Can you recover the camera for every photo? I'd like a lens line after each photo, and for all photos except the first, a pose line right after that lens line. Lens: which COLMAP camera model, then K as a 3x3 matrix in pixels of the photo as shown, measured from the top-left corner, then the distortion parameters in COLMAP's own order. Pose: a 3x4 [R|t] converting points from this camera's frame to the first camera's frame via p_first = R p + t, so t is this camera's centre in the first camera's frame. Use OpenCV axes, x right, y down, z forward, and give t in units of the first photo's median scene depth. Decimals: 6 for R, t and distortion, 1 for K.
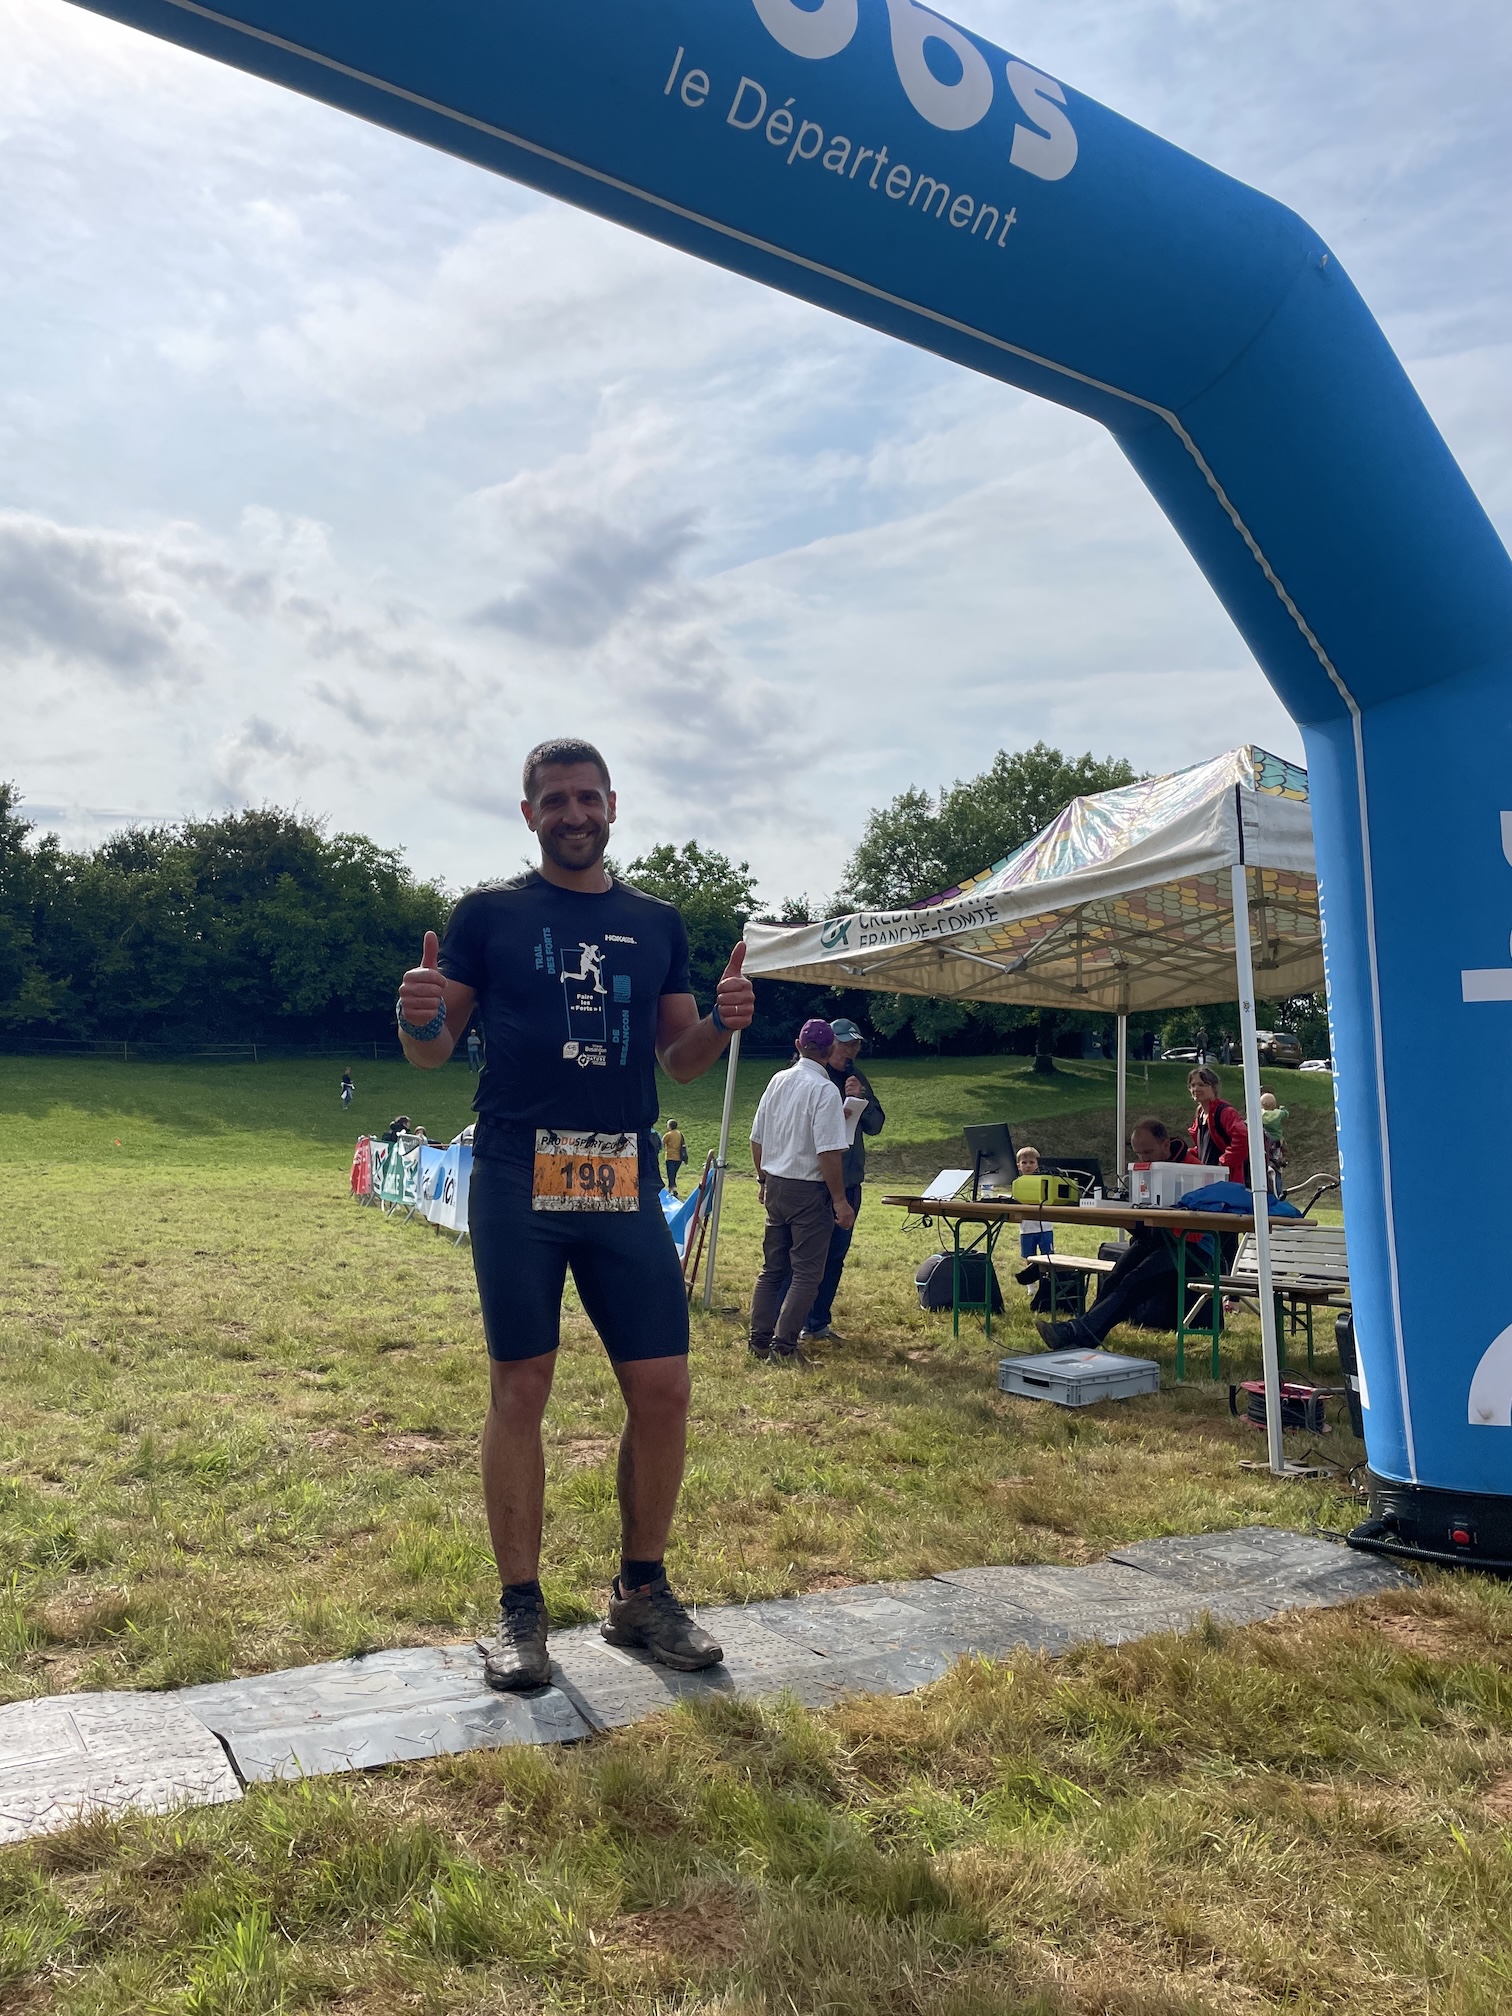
lens RADIAL K [[1526.9, 0, 762.9], [0, 1526.9, 990.9], [0, 0, 1]] dist [0.097423, -0.125555]
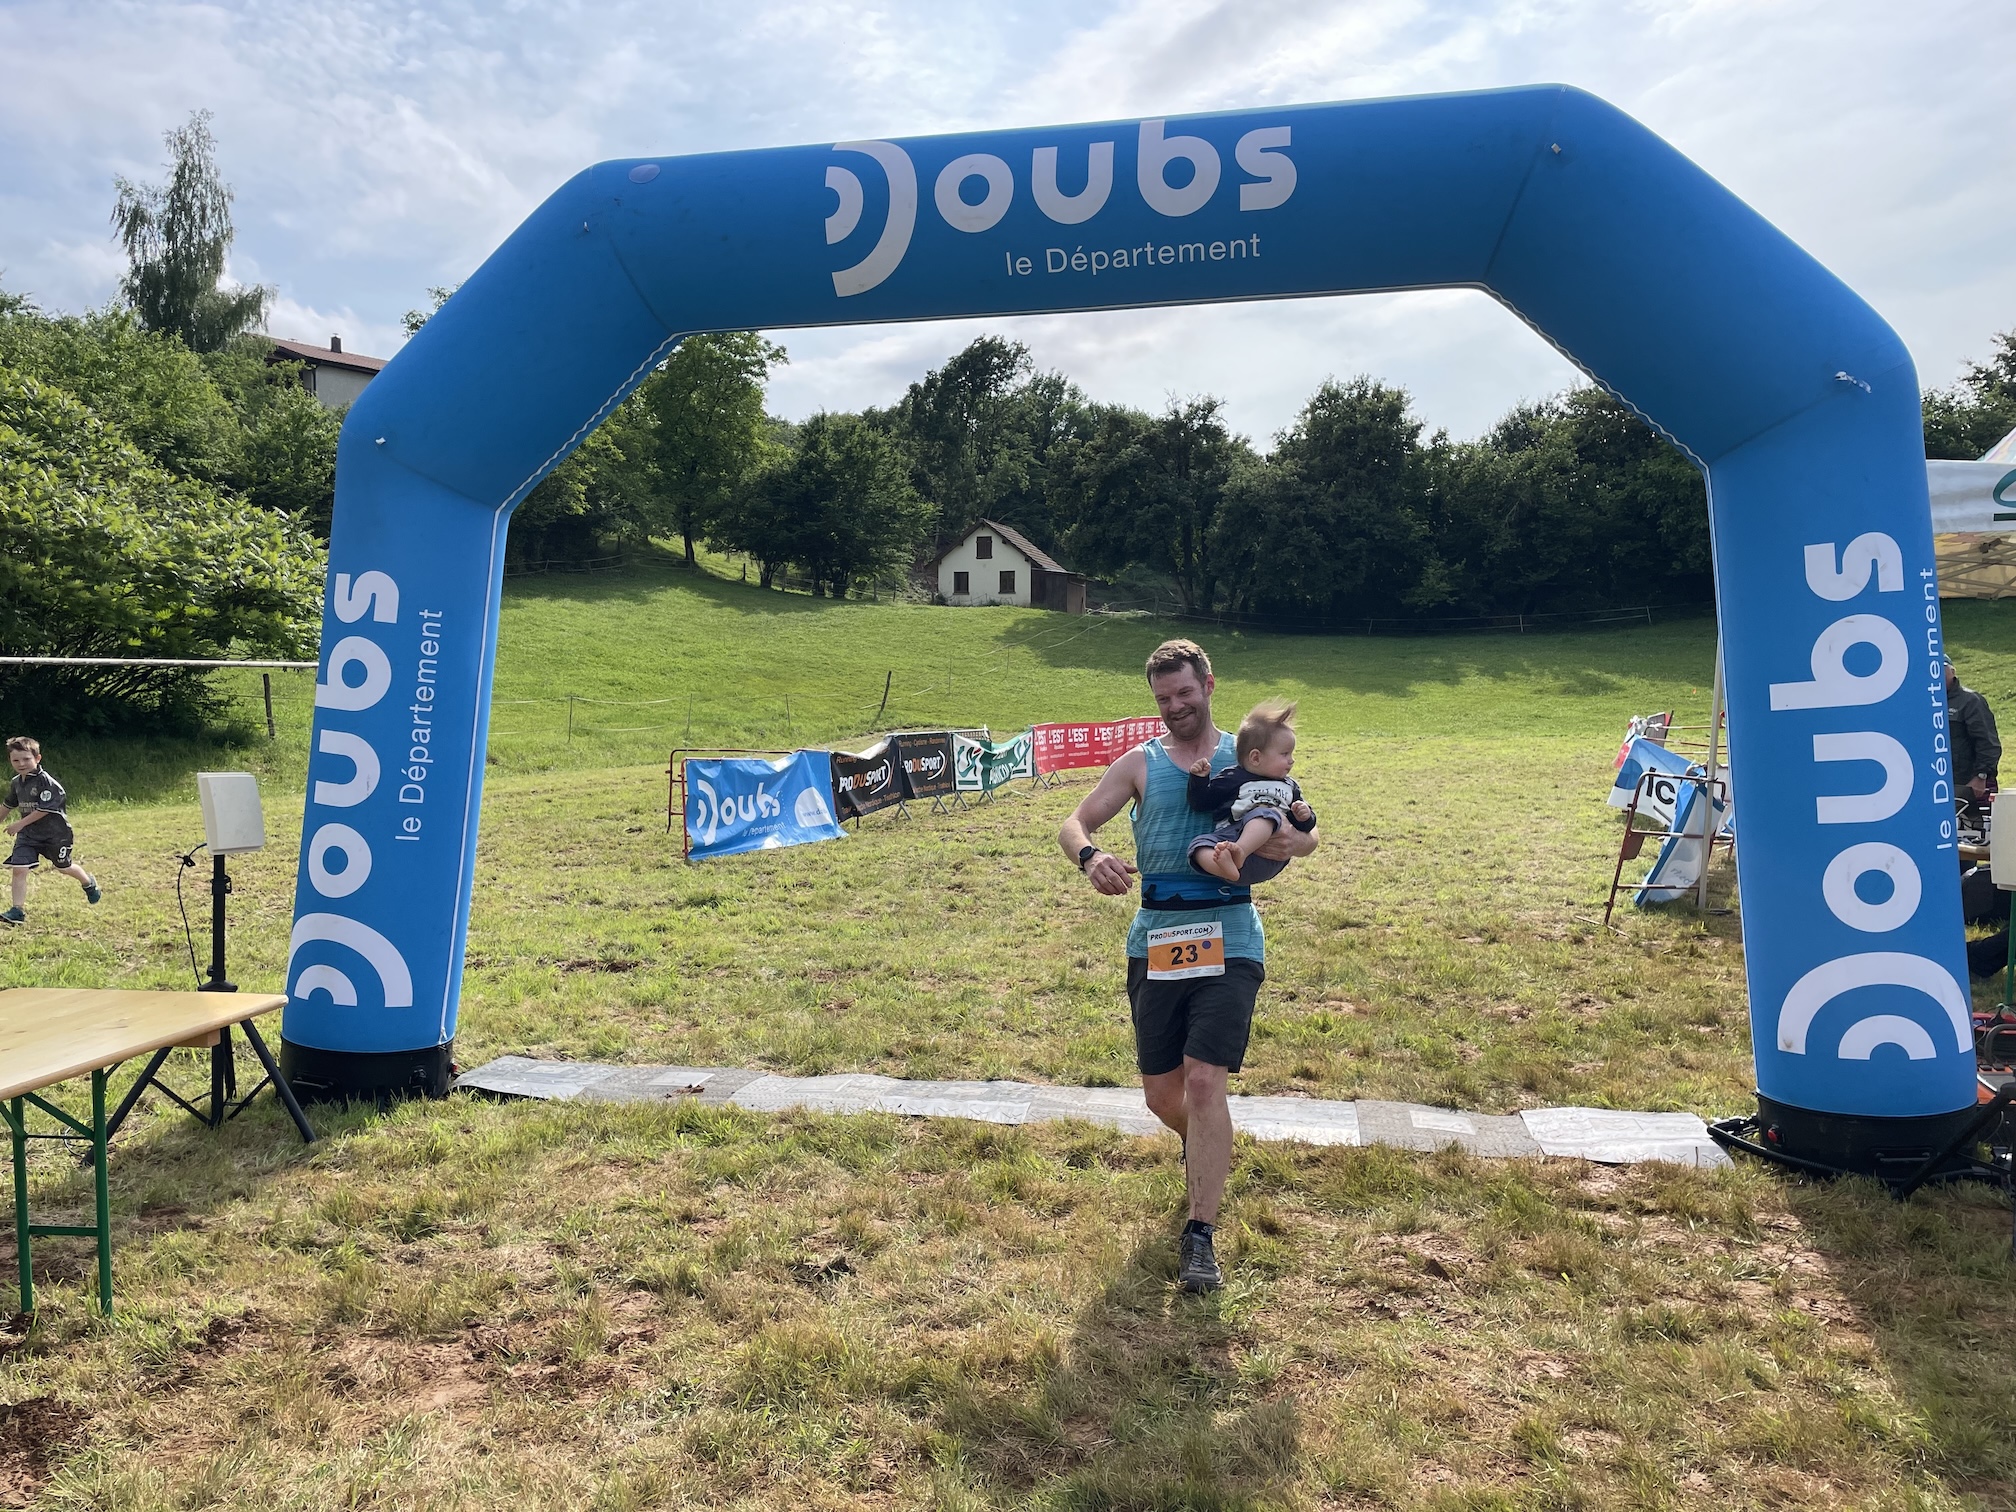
lens RADIAL K [[1530.4, 0, 982.2], [0, 1530.4, 762.7], [0, 0, 1]] dist [0.098184, -0.134633]
pose [[0.716510, -0.011435, -0.697483, 0.103489], [0.109784, 0.989254, 0.096561, -0.016601], [0.688884, -0.145760, 0.710066, -0.034789]]
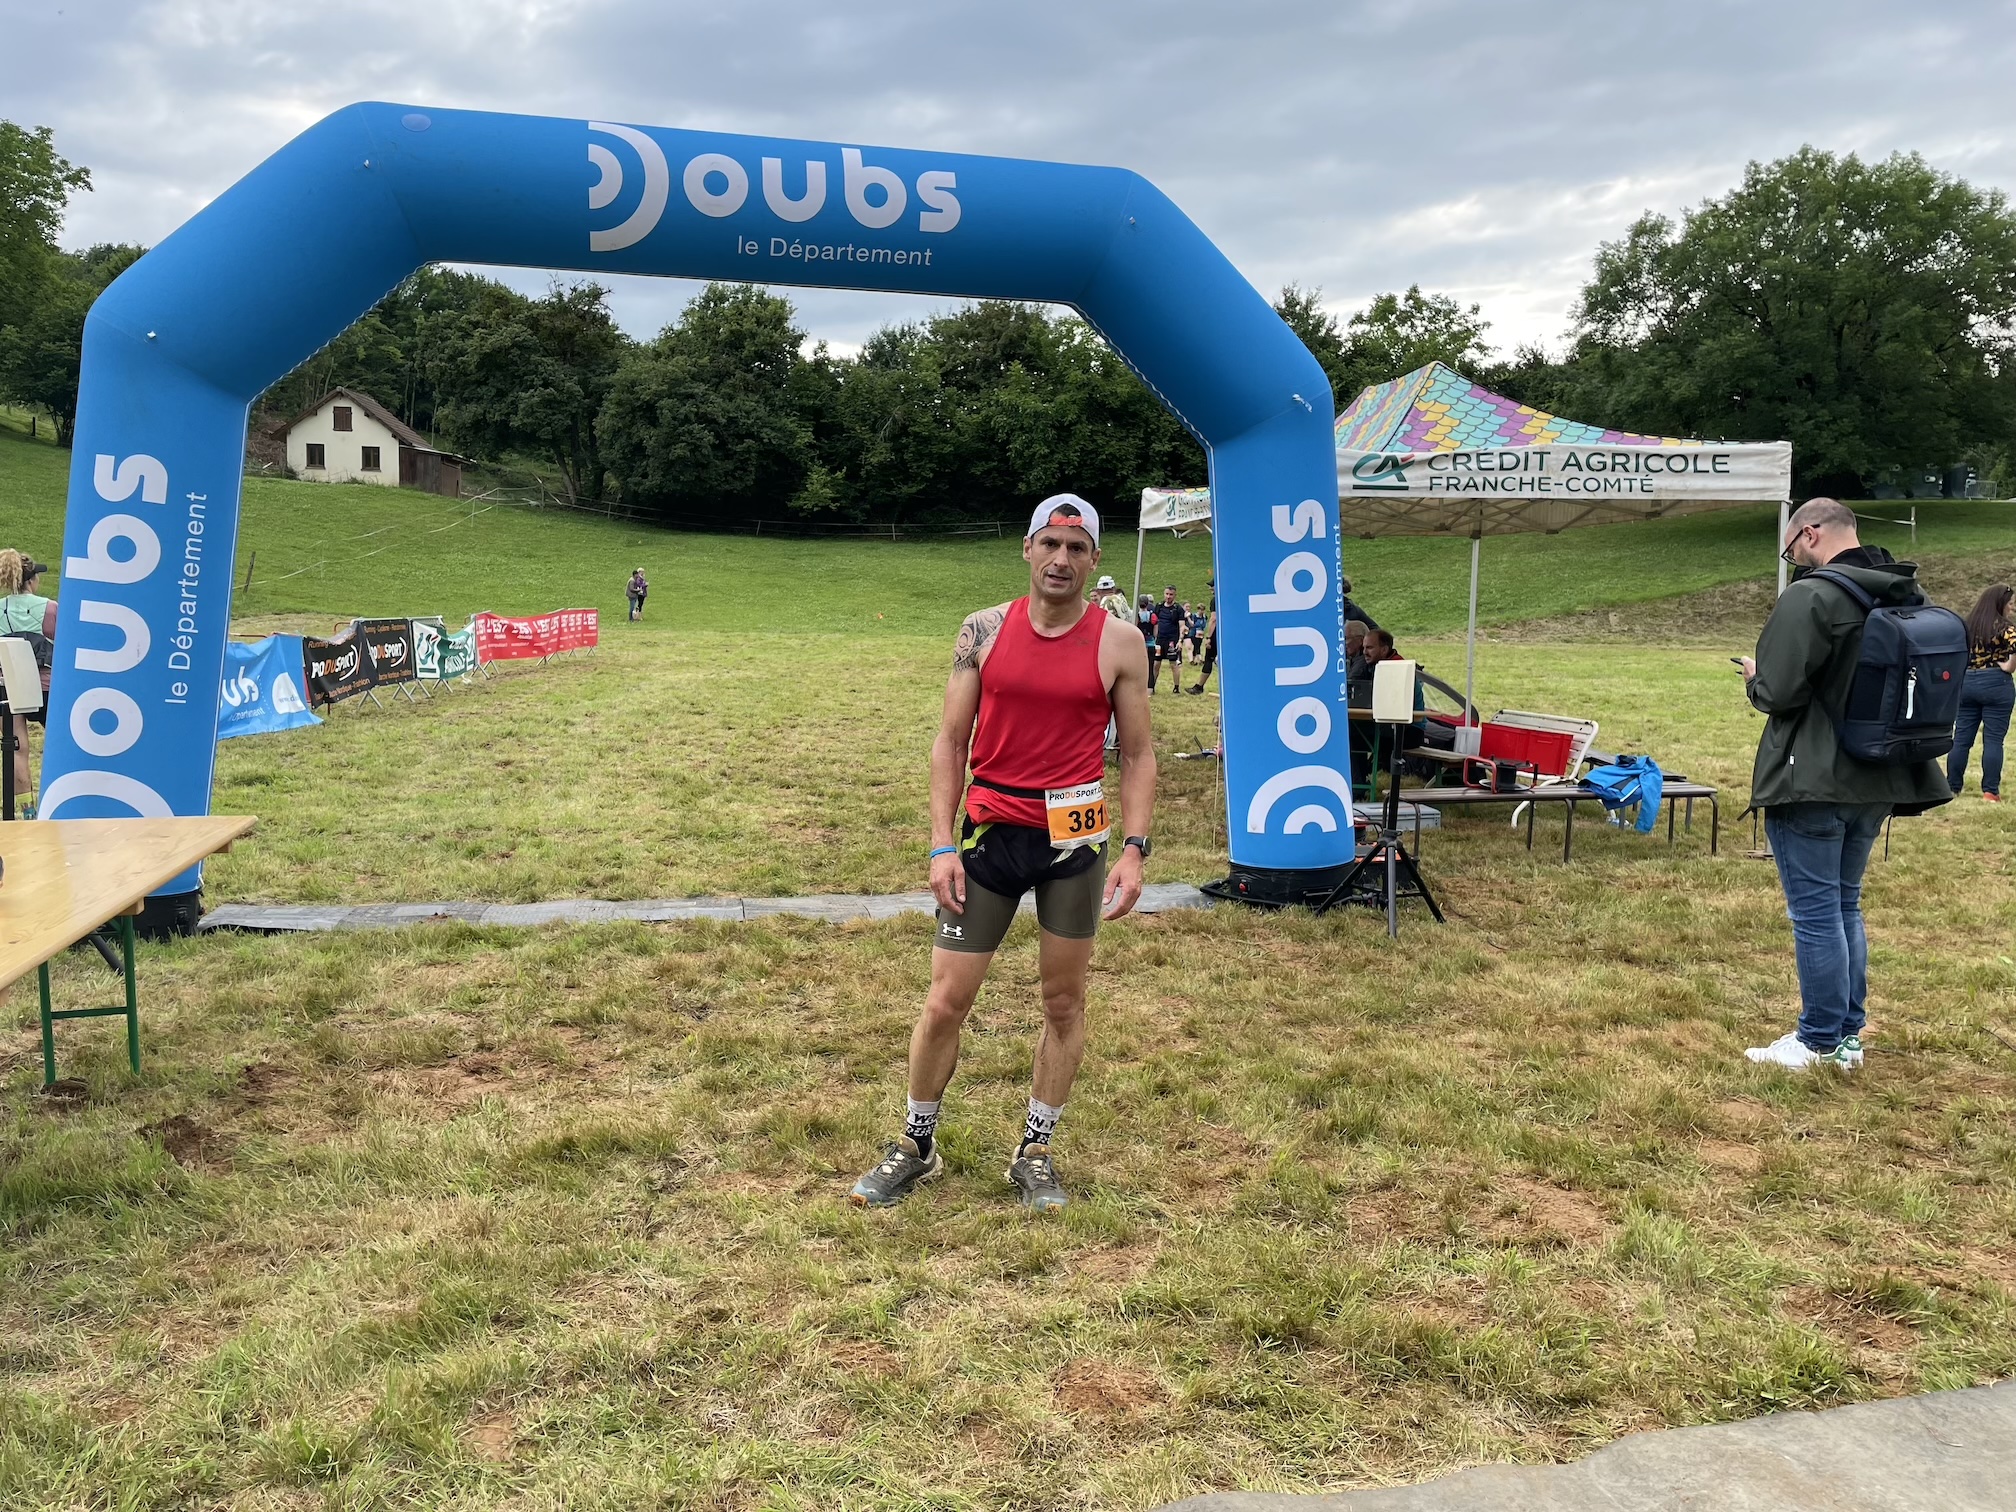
lens RADIAL K [[1532.4, 0, 1003.8], [0, 1532.4, 753.8], [0, 0, 1]] dist [0.097876, -0.136210]
pose [[0.940103, 0.016178, -0.340505, 0.097415], [0.052531, 0.980066, 0.191601, -0.023514], [0.336818, -0.198012, 0.920514, -0.100143]]
